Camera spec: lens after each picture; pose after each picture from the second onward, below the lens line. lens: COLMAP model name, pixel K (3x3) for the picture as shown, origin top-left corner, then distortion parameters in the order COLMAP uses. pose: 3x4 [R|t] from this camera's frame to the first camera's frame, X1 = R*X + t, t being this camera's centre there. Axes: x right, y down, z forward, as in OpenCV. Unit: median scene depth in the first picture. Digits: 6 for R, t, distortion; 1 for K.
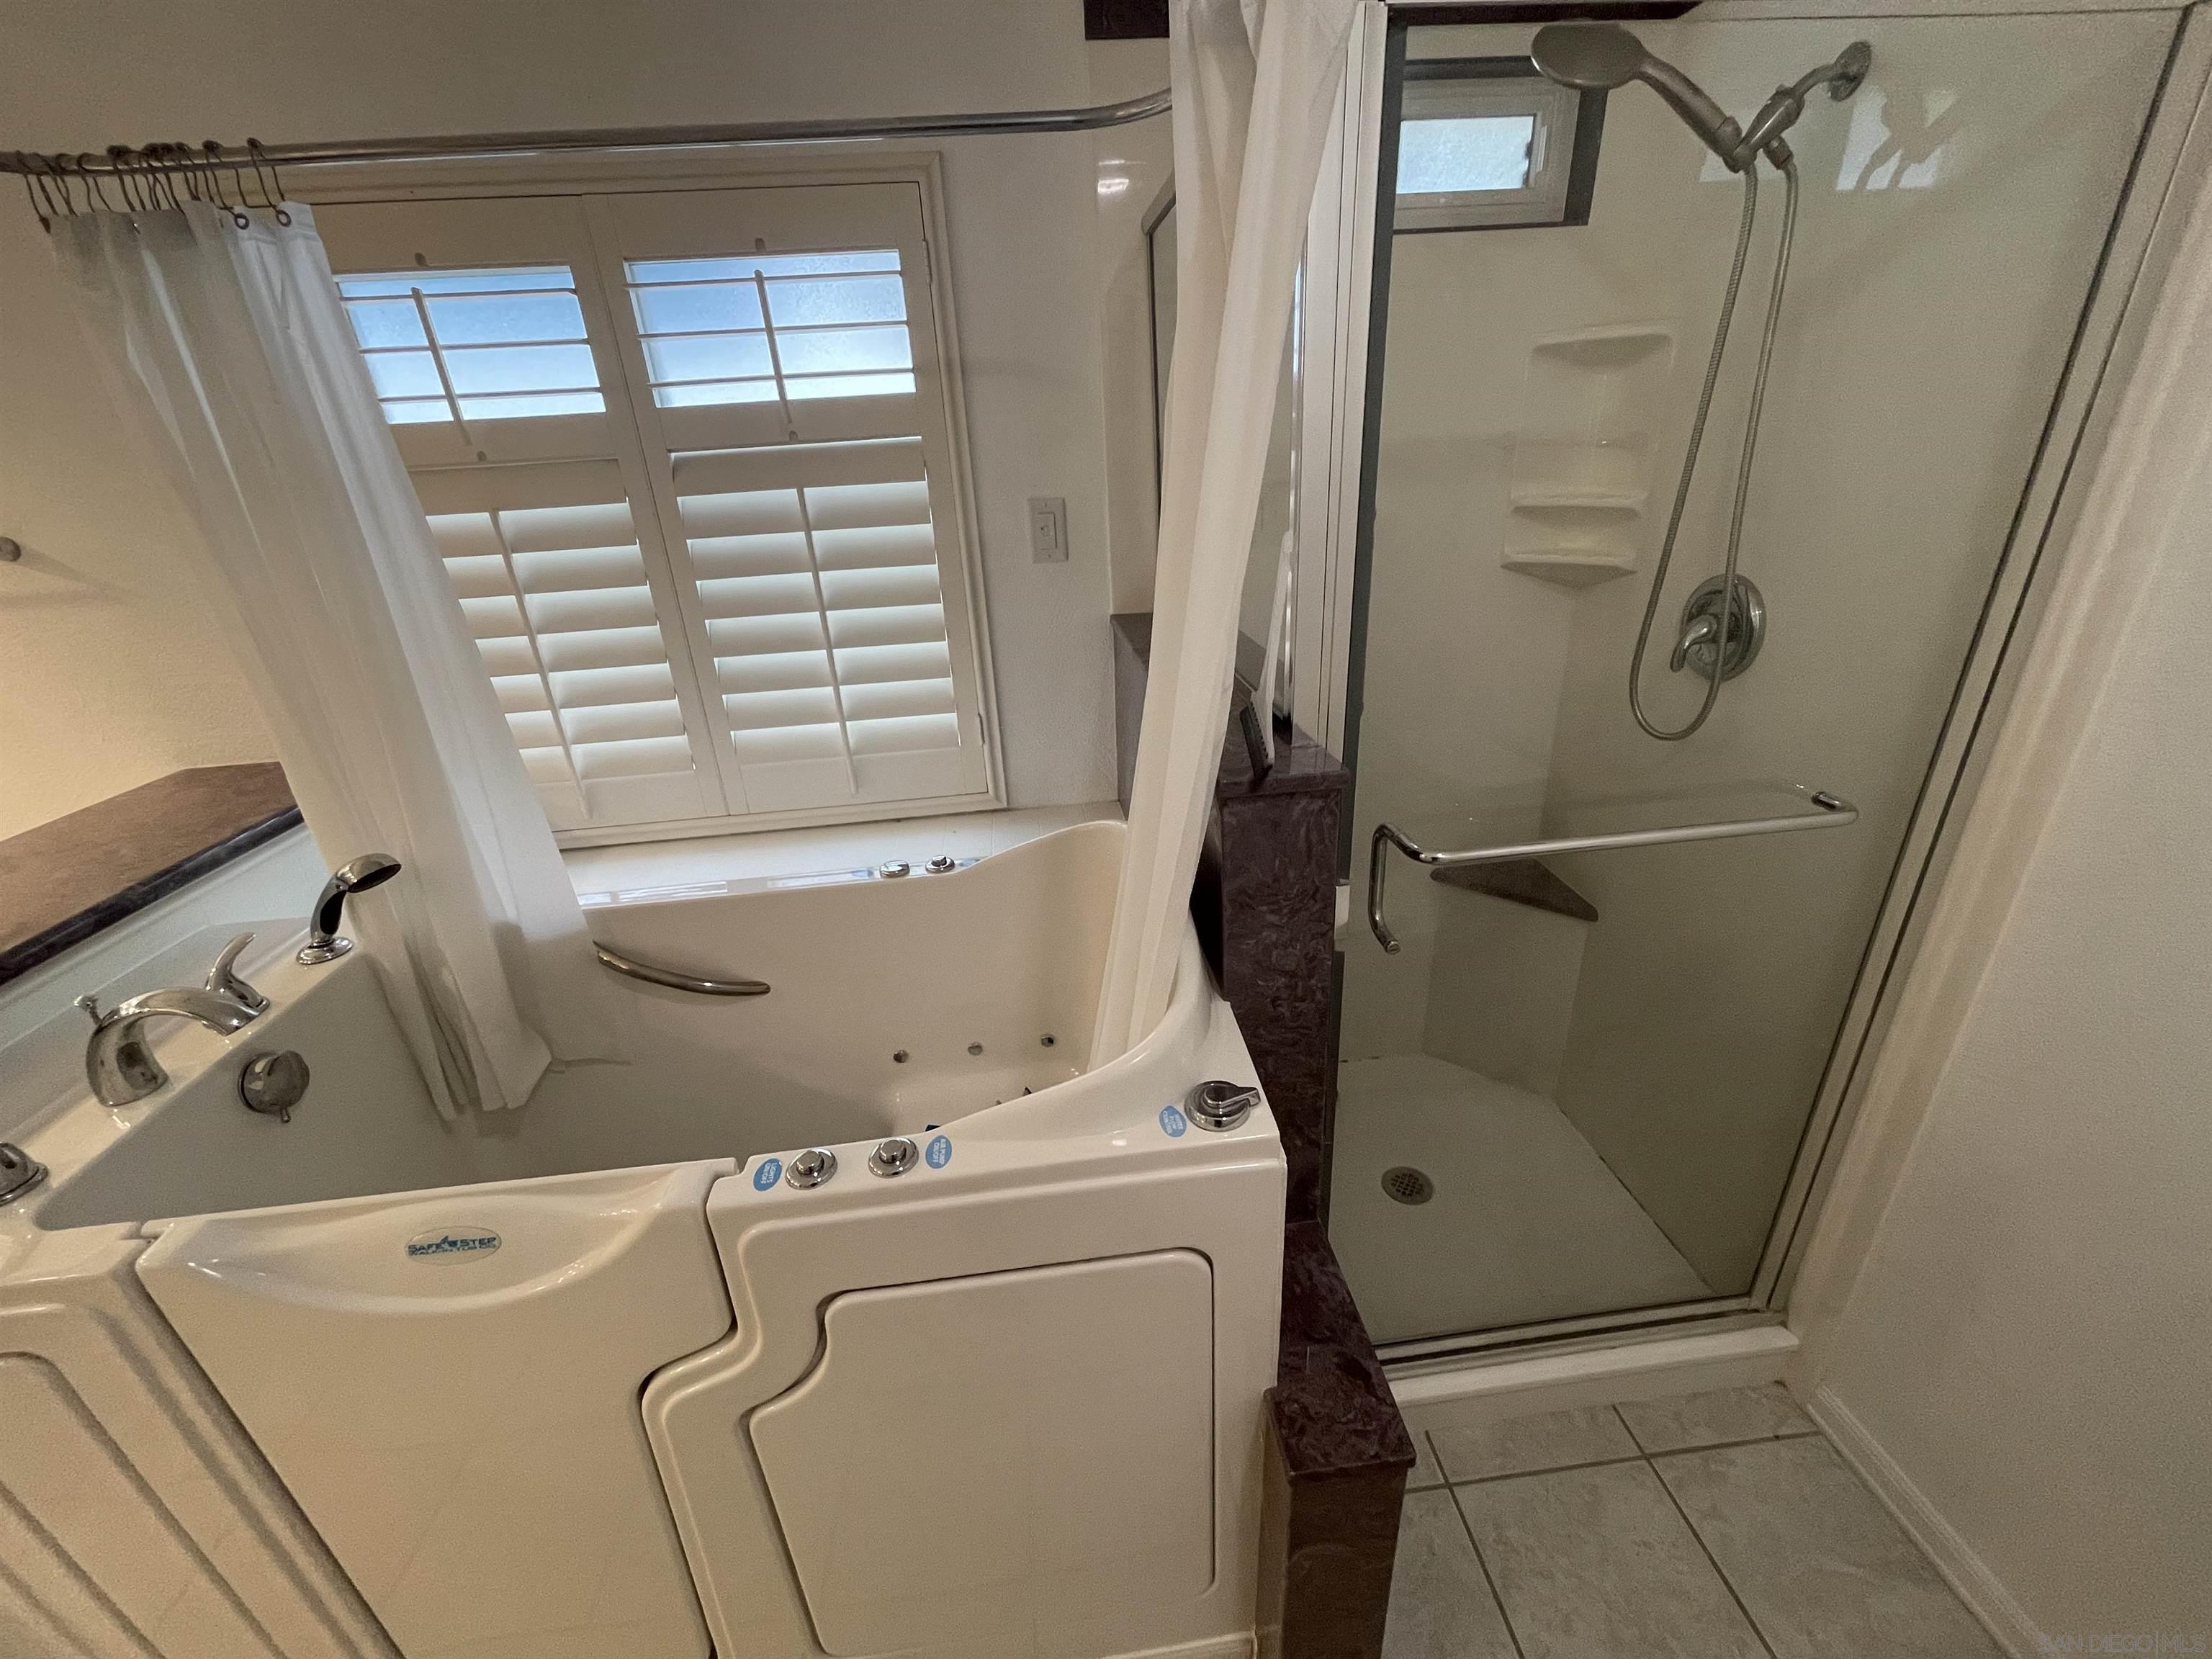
lens RADIAL K [[889.8, 0, 1106.7], [0, 889.8, 825.6], [0, 0, 1]] dist [-0.000390, 0.000116]
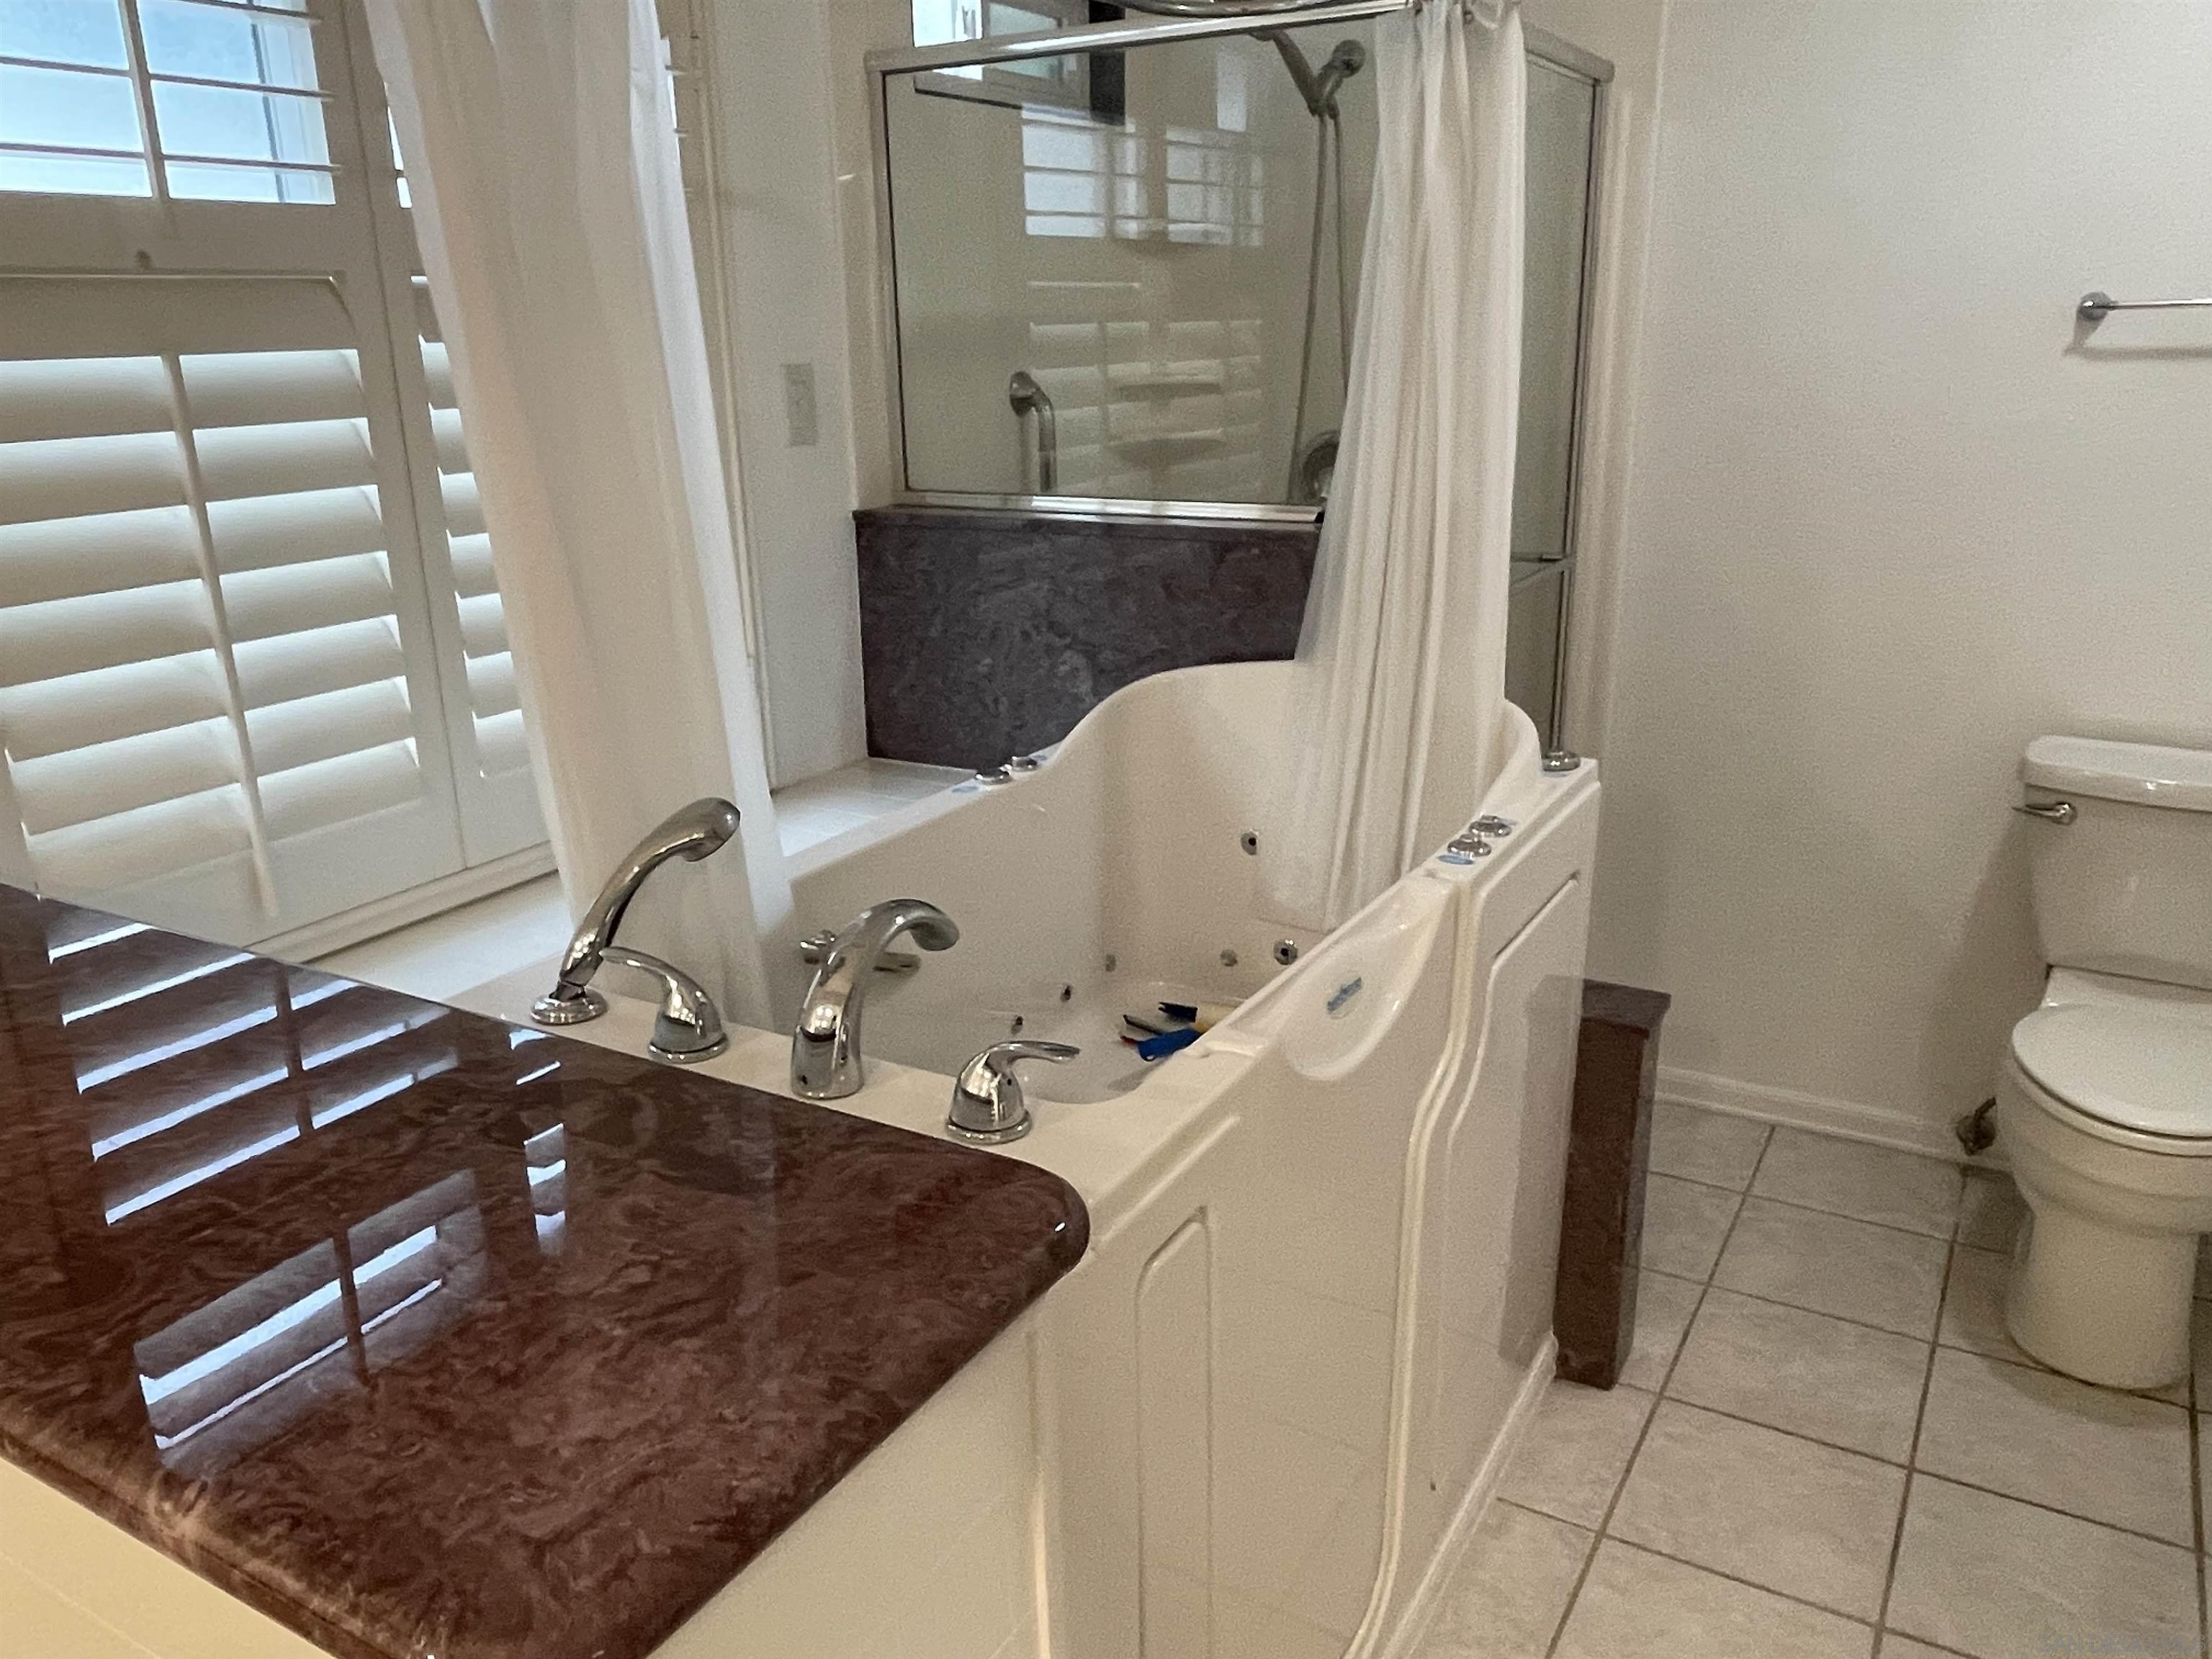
lens RADIAL K [[1663.5, 0, 1093.8], [0, 1663.5, 869.1], [0, 0, 1]] dist [0.005890, -0.008638]
pose [[0.599929, -0.209449, 0.772150, -0.969021], [0.304646, 0.952221, 0.021597, 0.085851], [-0.739781, 0.222276, 0.635073, -0.017022]]
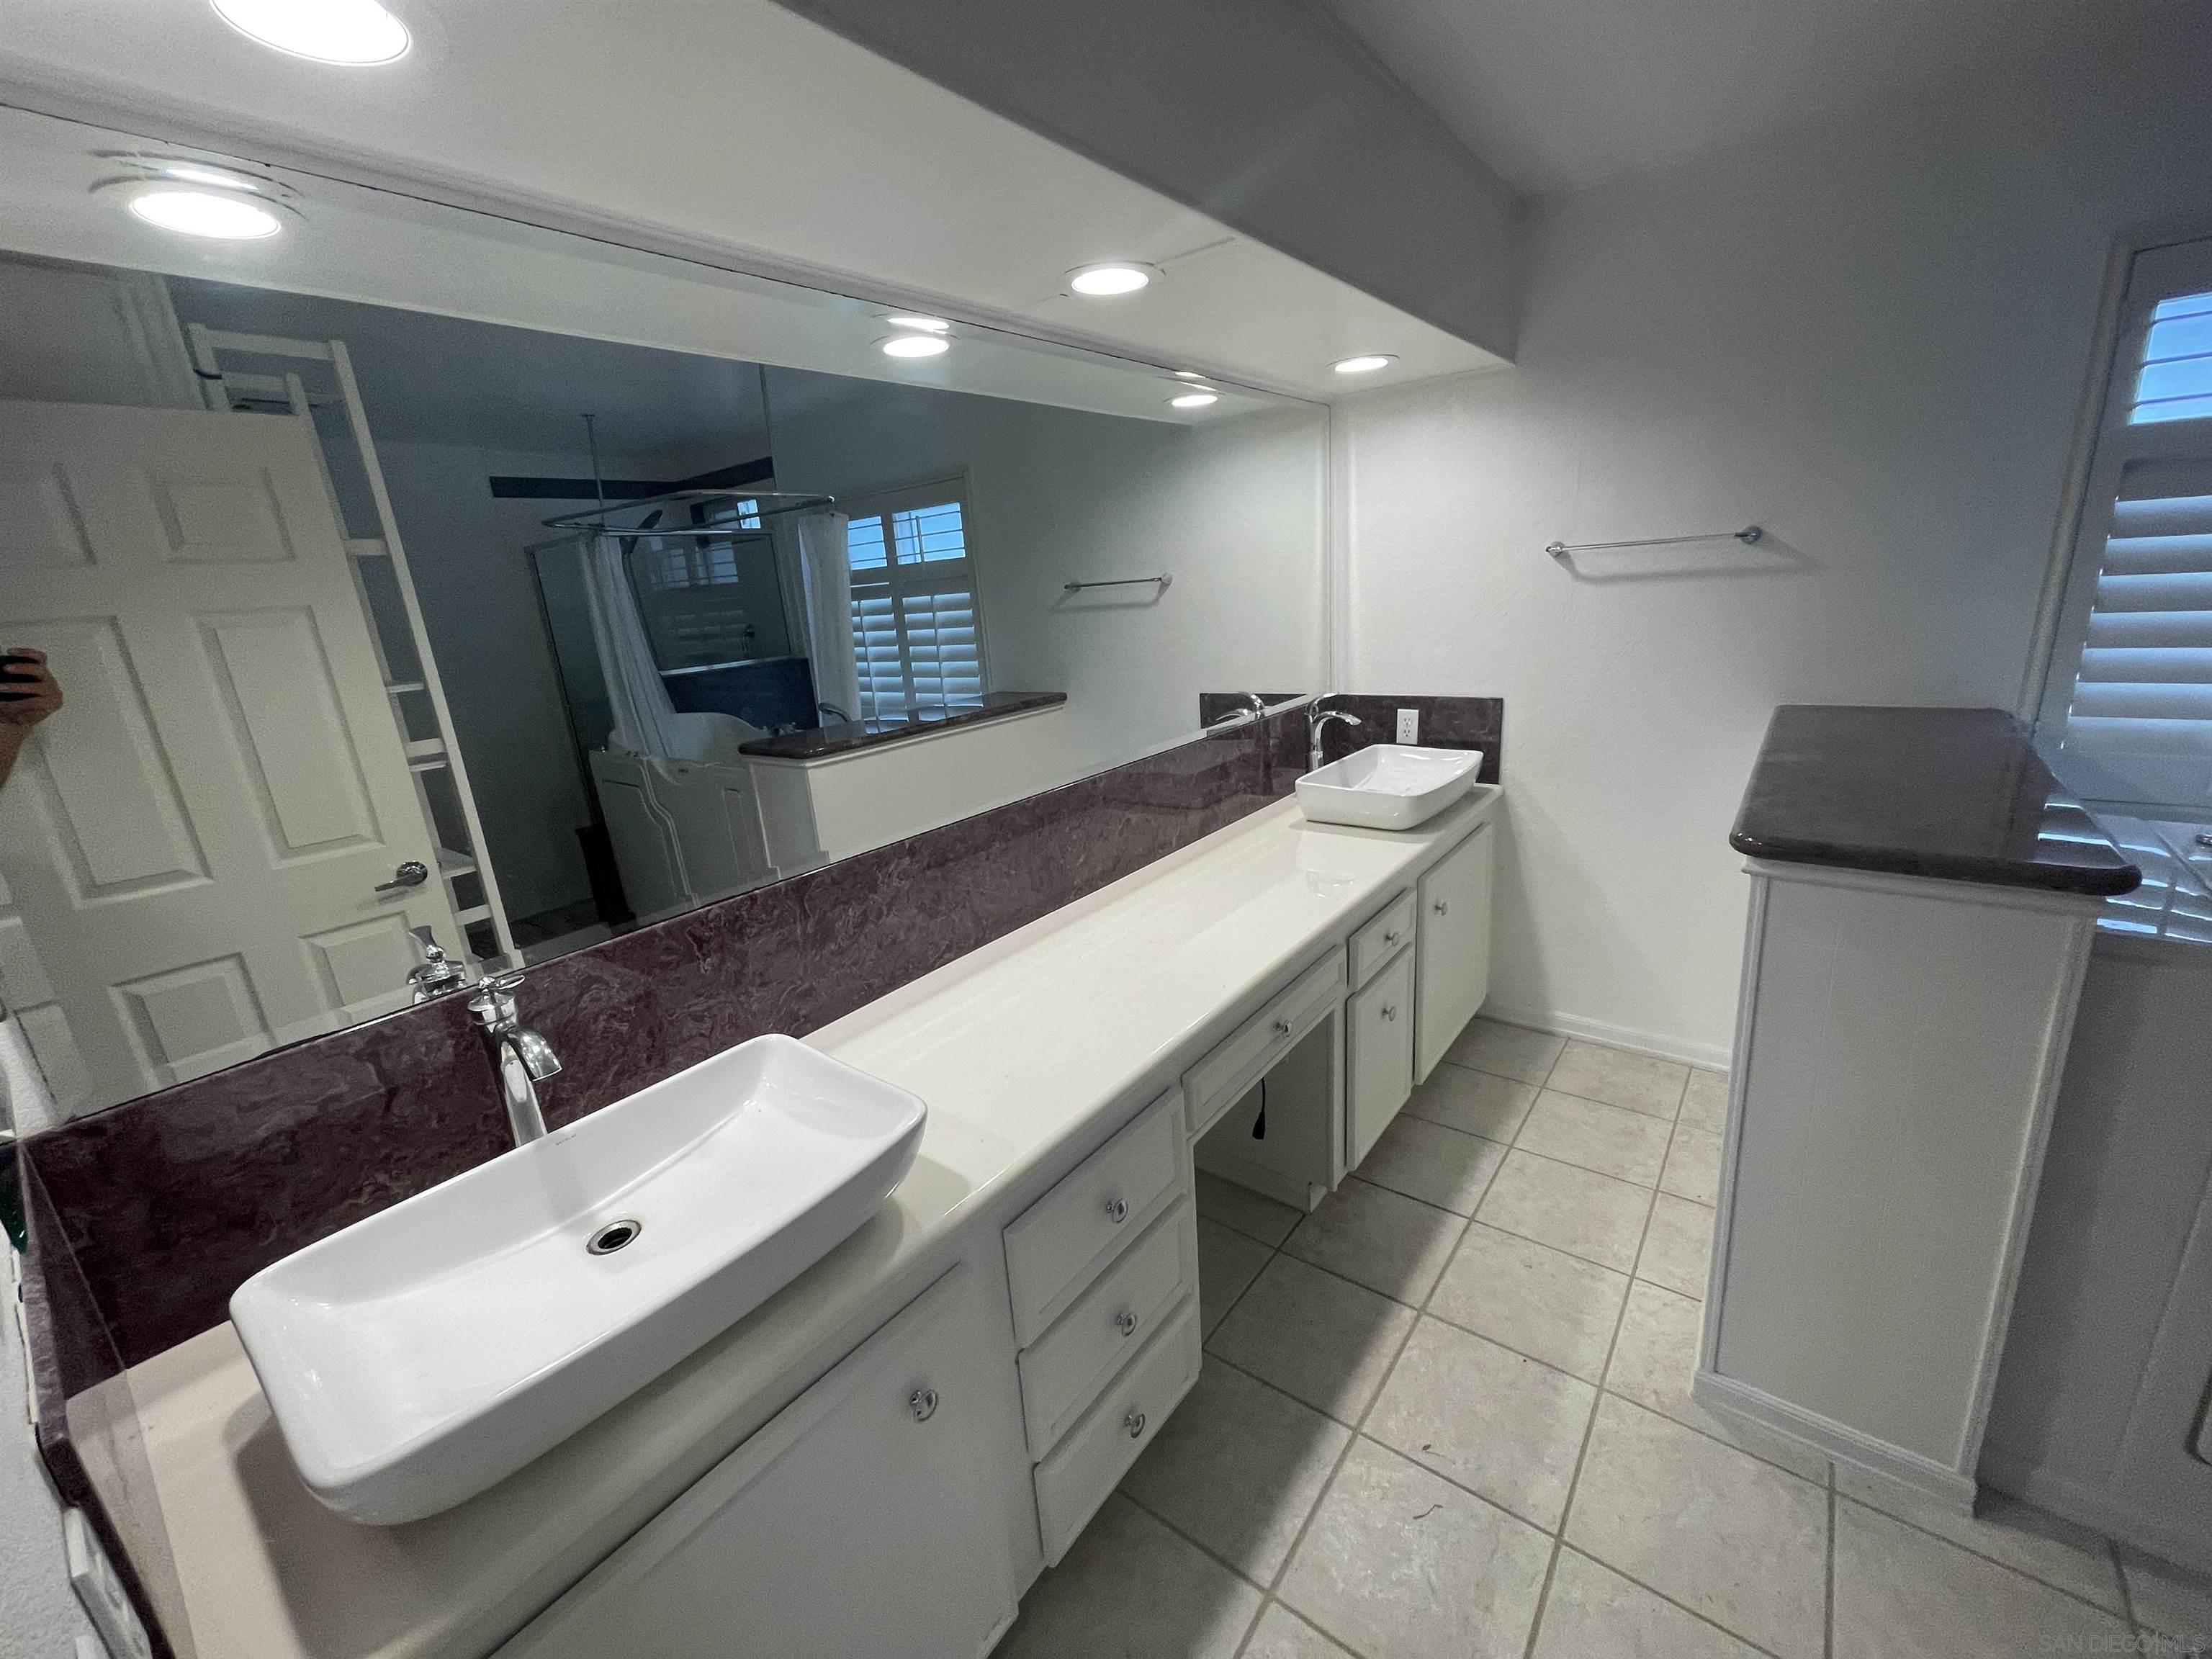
lens RADIAL K [[894.9, 0, 1112.6], [0, 894.9, 839.1], [0, 0, 1]] dist [-0.001889, -0.000019]
pose [[0.722925, 0.192722, -0.663504, 1.991919], [-0.245264, 0.969350, 0.014330, 0.133038], [0.645929, 0.152375, 0.748036, -0.477003]]
